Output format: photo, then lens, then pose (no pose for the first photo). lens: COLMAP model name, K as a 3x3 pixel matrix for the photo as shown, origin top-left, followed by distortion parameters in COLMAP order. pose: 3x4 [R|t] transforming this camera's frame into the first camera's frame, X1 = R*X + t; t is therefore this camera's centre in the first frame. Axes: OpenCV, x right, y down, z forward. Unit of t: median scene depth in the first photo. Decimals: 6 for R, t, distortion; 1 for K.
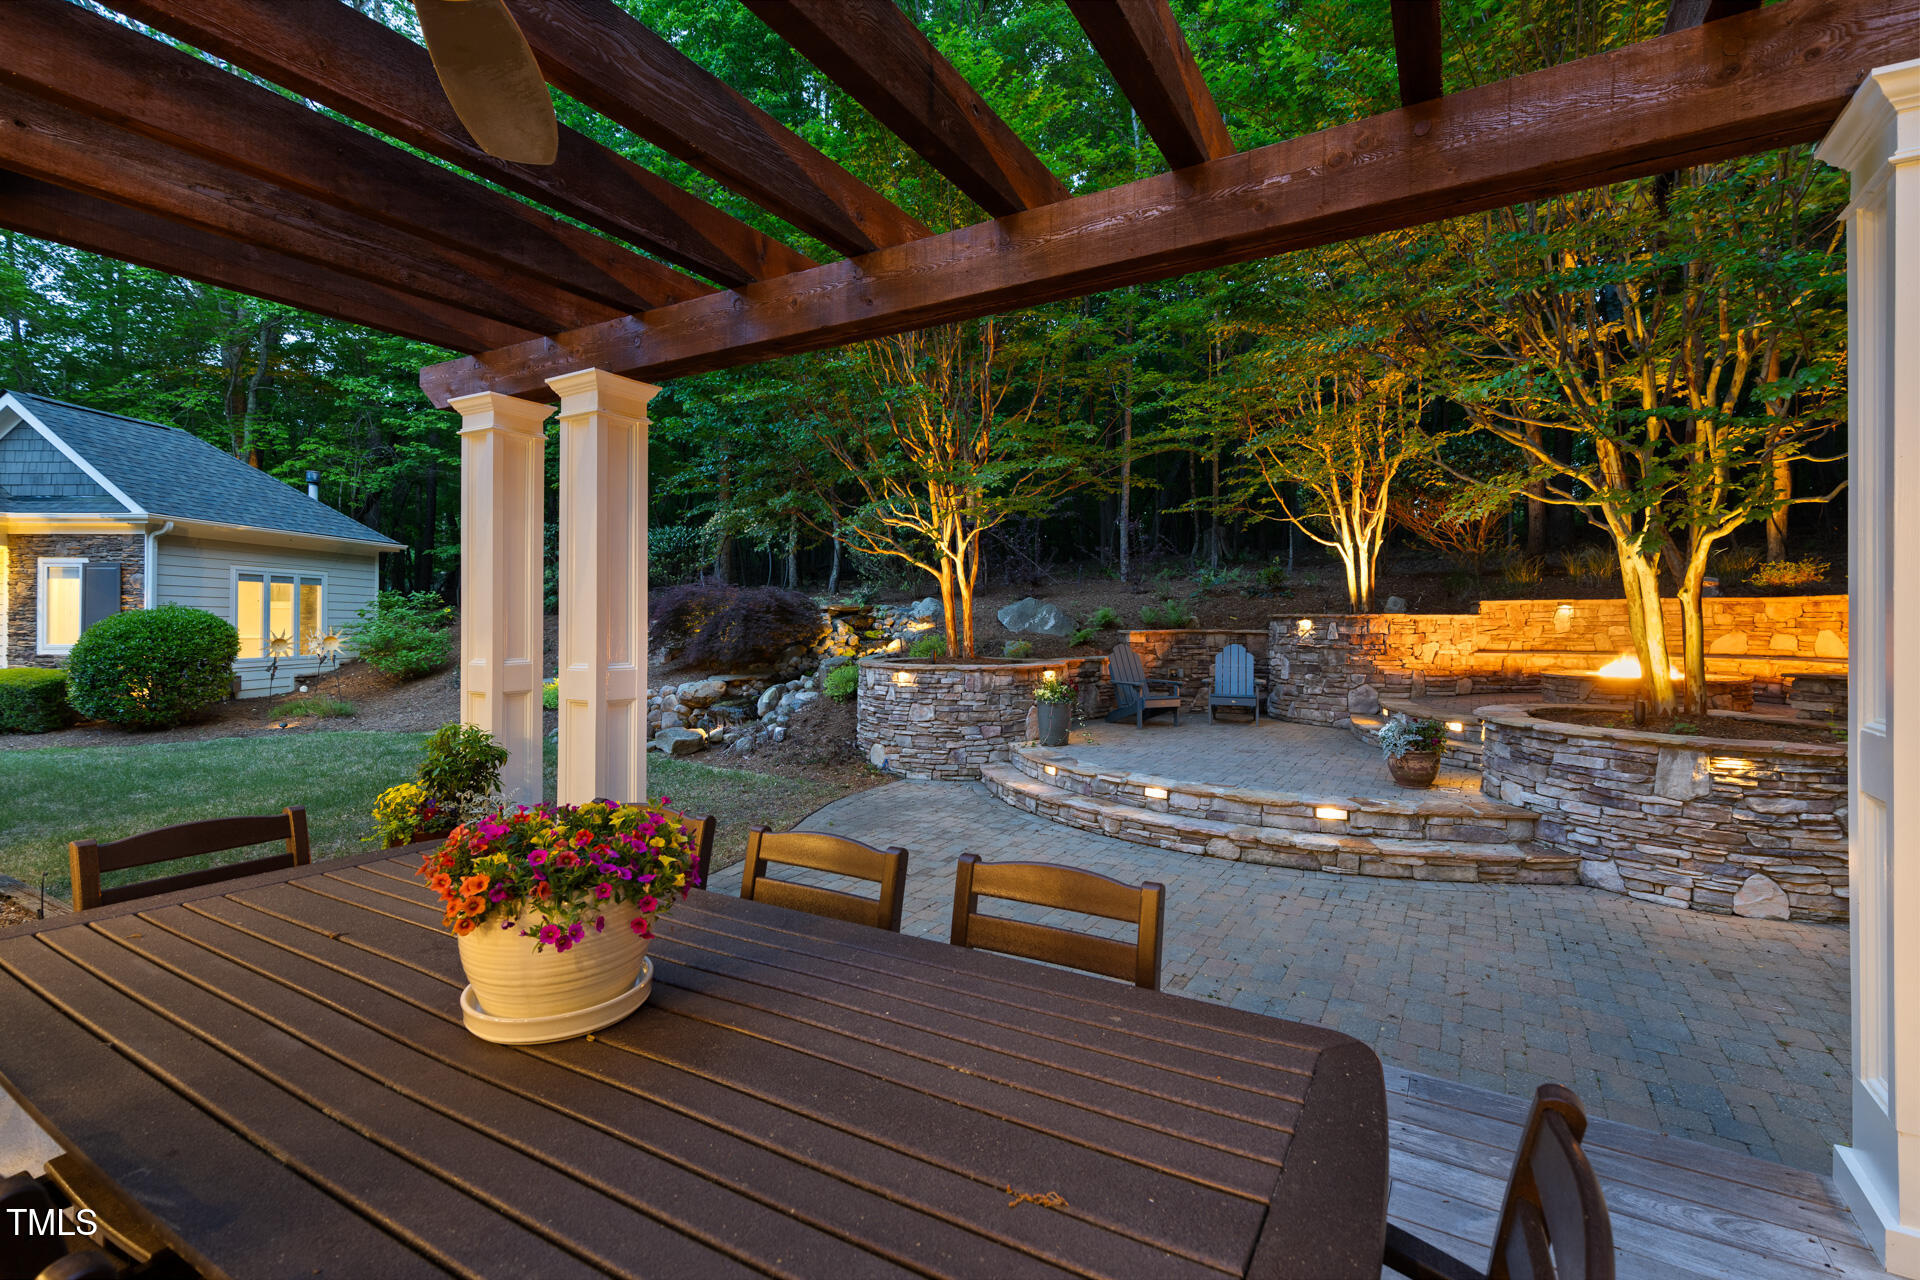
lens RADIAL K [[854.9, 0, 960.0], [0, 854.9, 640.0], [0, 0, 1]] dist [0.000981, 0.000098]
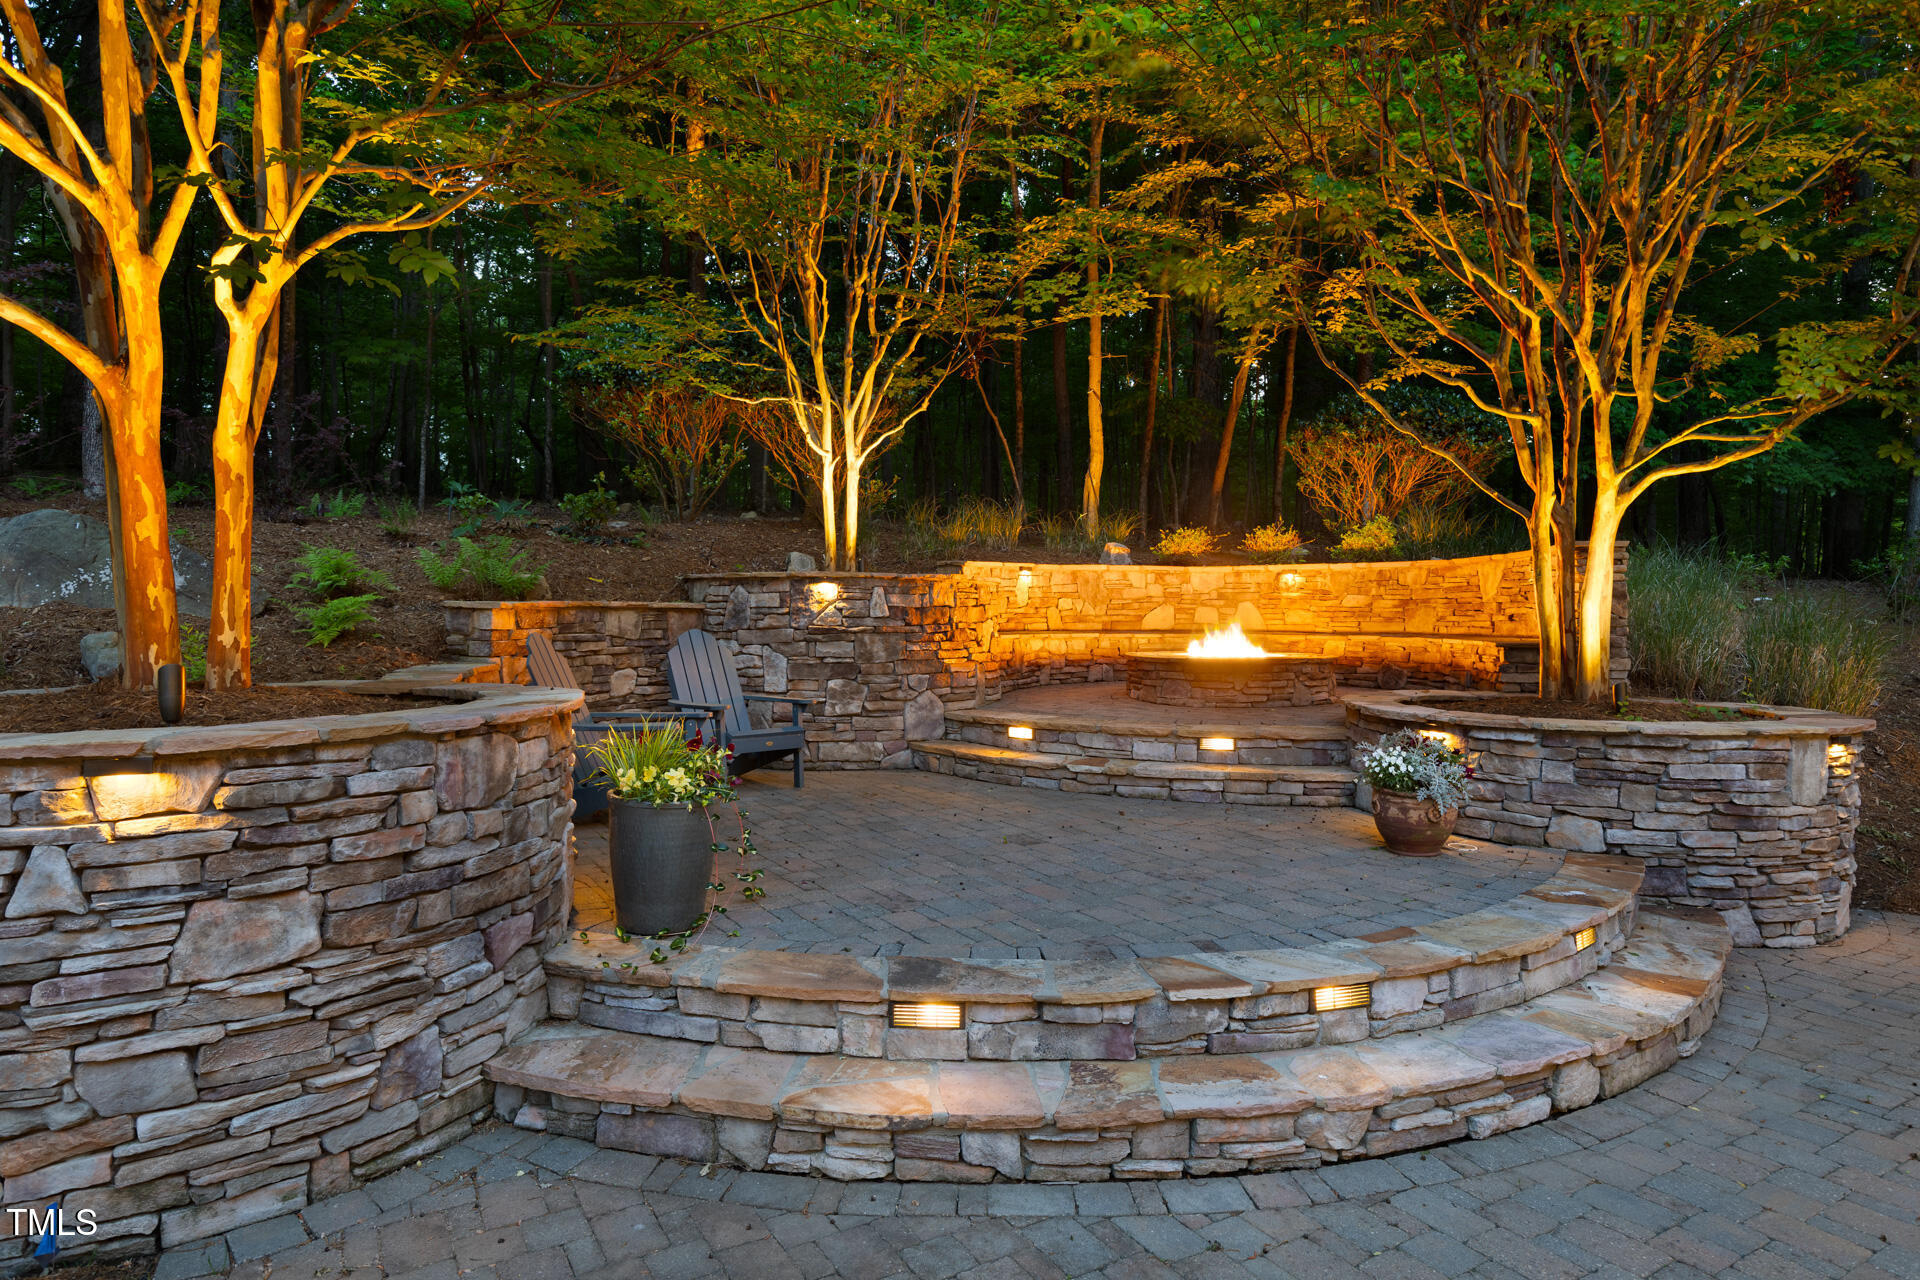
lens RADIAL K [[1094.6, 0, 963.0], [0, 1094.6, 622.3], [0, 0, 1]] dist [0.001361, 0.001514]
pose [[0.465080, -0.010541, 0.885206, -0.219655], [0.019139, 0.999815, 0.001850, 0.003229], [-0.885062, 0.016081, 0.465196, 0.694147]]
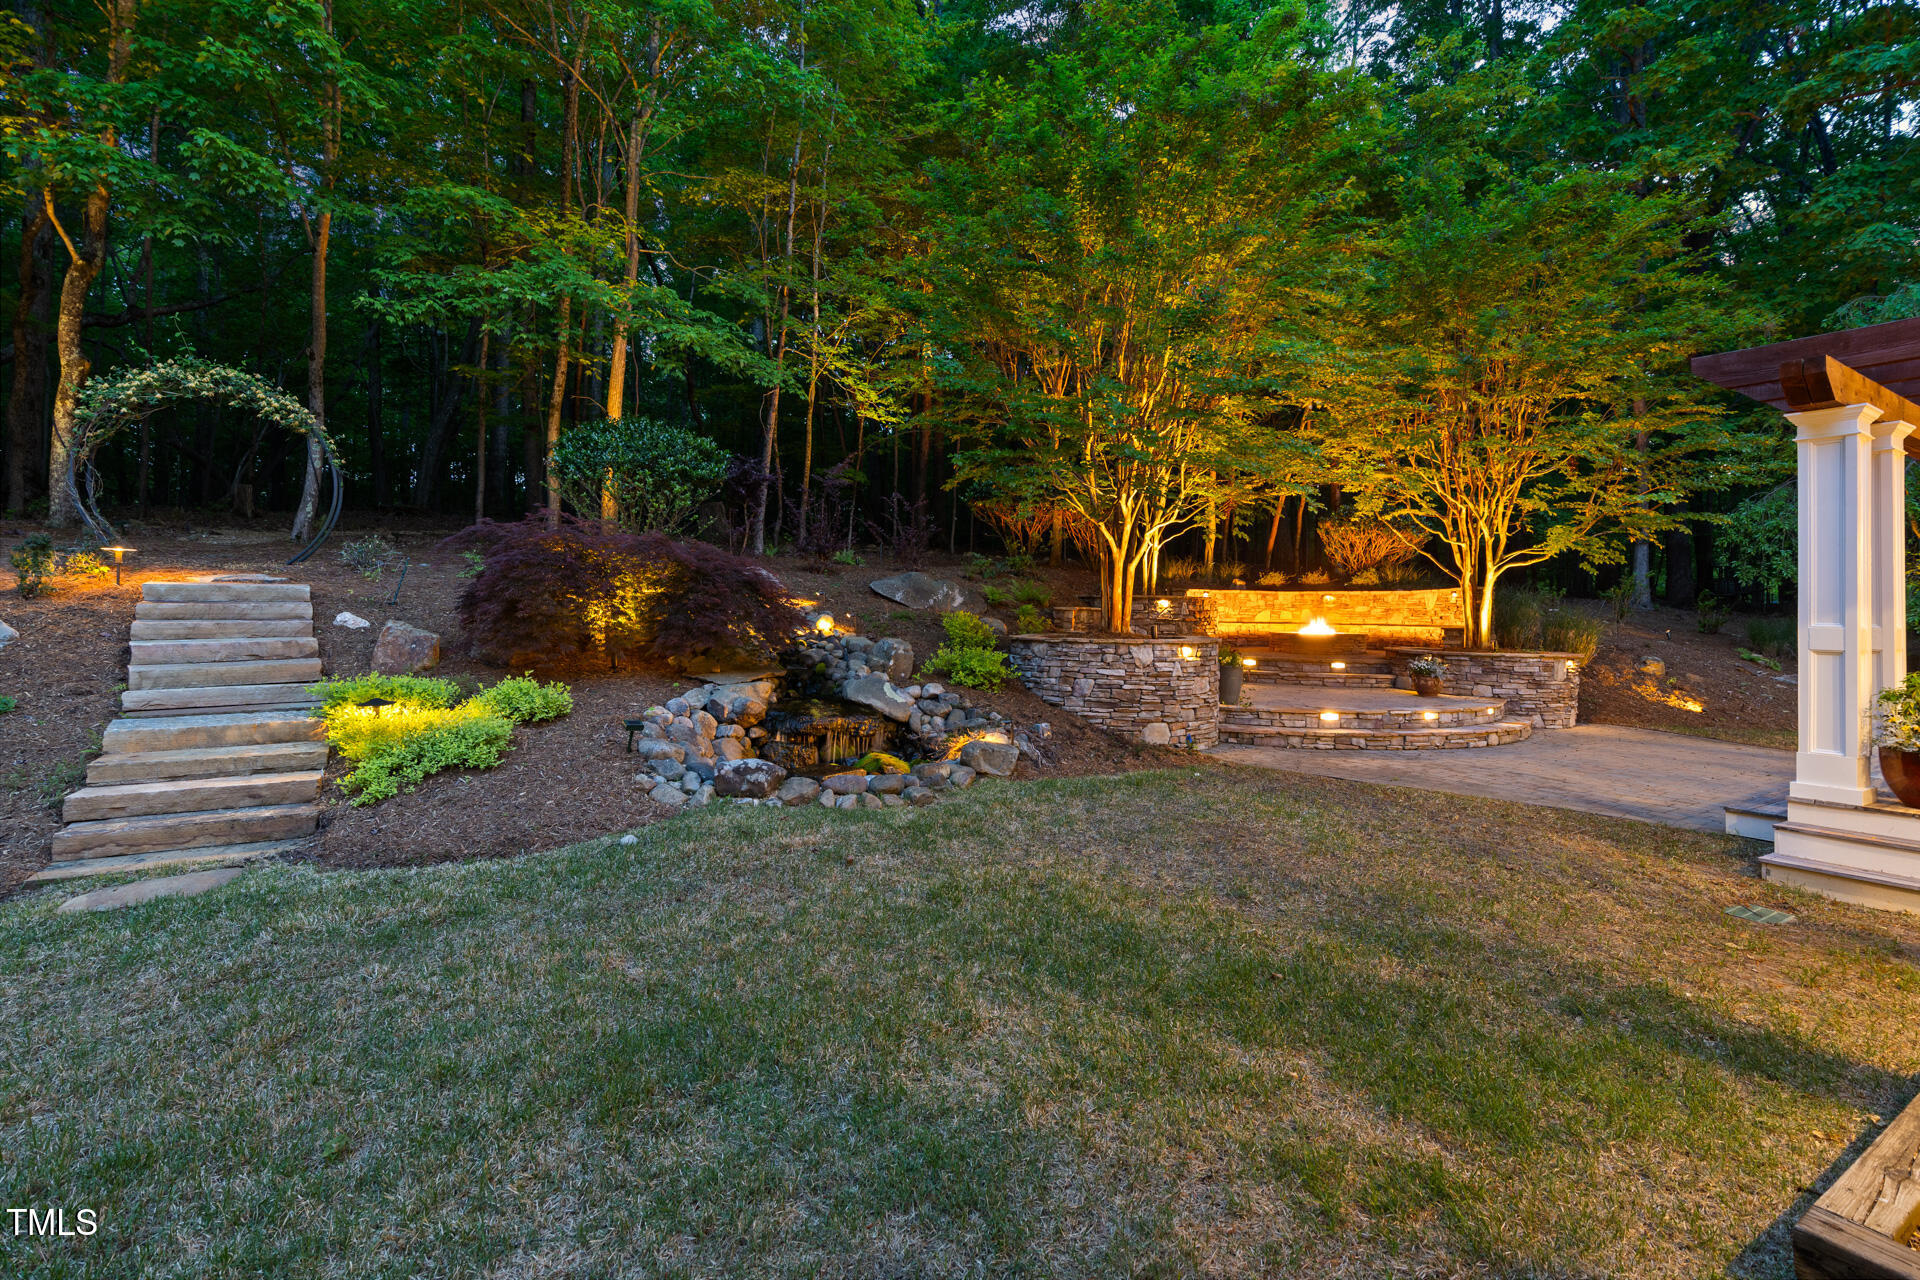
lens RADIAL K [[856.1, 0, 956.4], [0, 856.1, 602.1], [0, 0, 1]] dist [-0.000567, -0.000220]
pose [[0.456536, 0.010989, 0.889637, -1.113652], [0.008781, 0.999819, -0.016856, -0.000715], [-0.889662, 0.015507, 0.456357, 0.796347]]
